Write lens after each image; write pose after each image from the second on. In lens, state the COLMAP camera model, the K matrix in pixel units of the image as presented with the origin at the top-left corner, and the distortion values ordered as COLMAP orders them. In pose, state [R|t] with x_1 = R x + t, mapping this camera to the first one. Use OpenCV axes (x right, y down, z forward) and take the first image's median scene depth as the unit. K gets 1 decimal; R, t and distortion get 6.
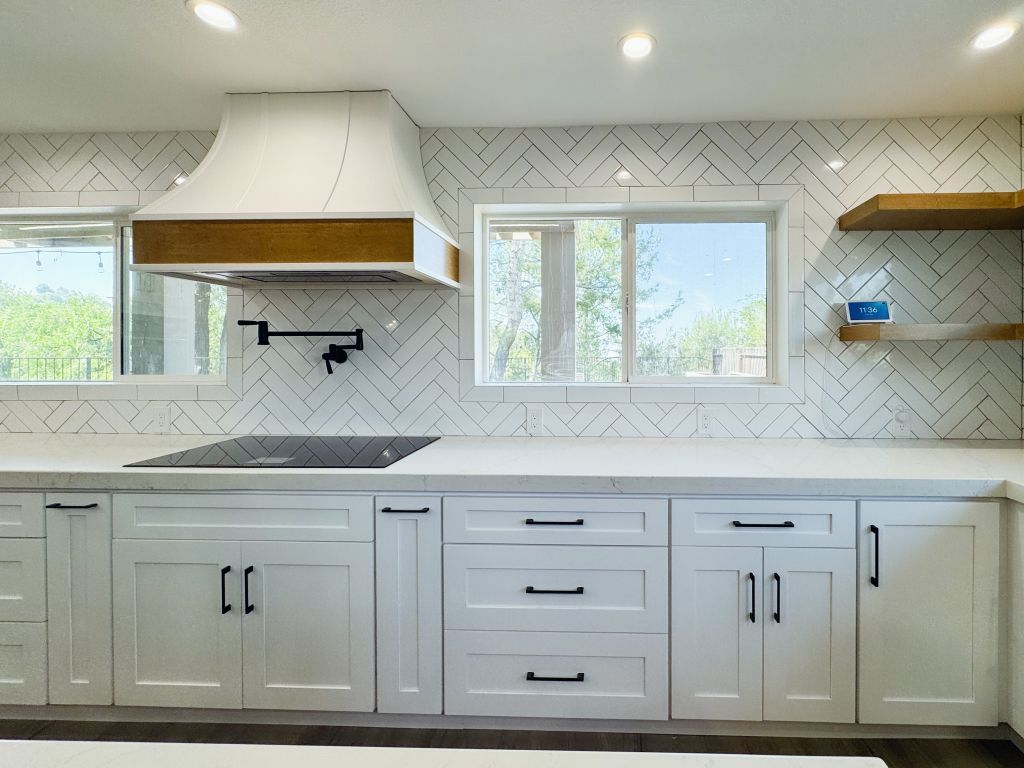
lens RADIAL K [[450.5, 0, 594.7], [0, 450.5, 352.5], [0, 0, 1]] dist [0.000170, -0.000083]
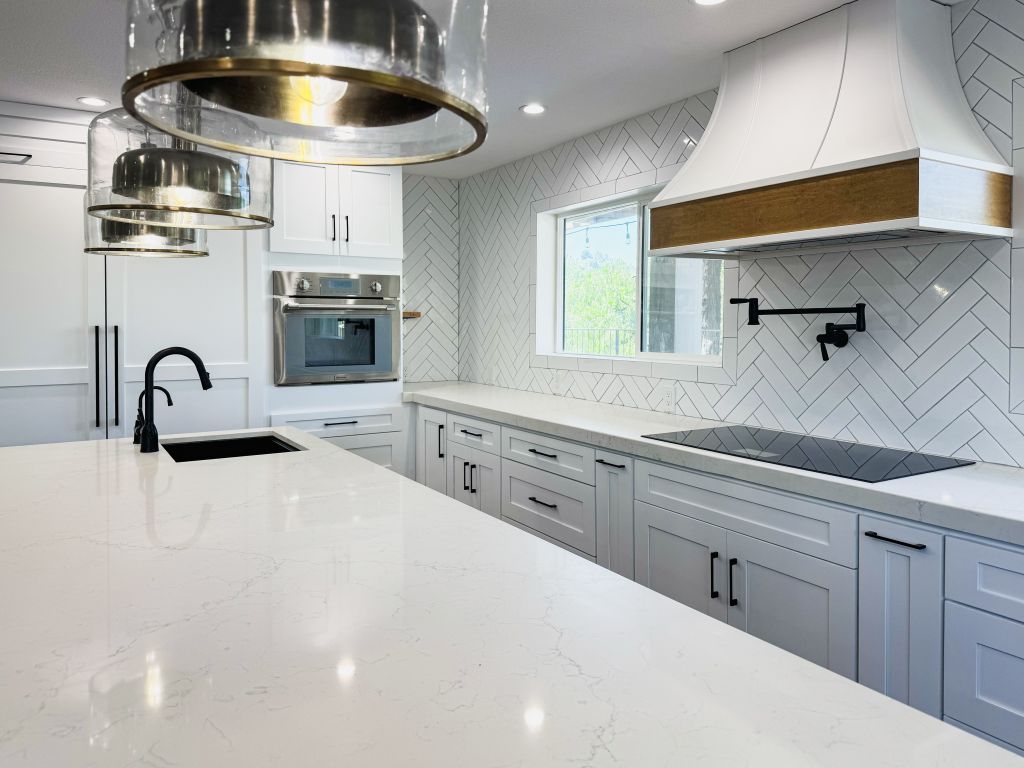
lens RADIAL K [[732.7, 0, 502.3], [0, 732.7, 337.3], [0, 0, 1]] dist [0.066979, -0.097140]
pose [[0.538892, 0.020278, -0.842131, 0.203762], [-0.003546, 0.999756, 0.021804, -0.019910], [0.842368, -0.008764, 0.538832, -0.185507]]
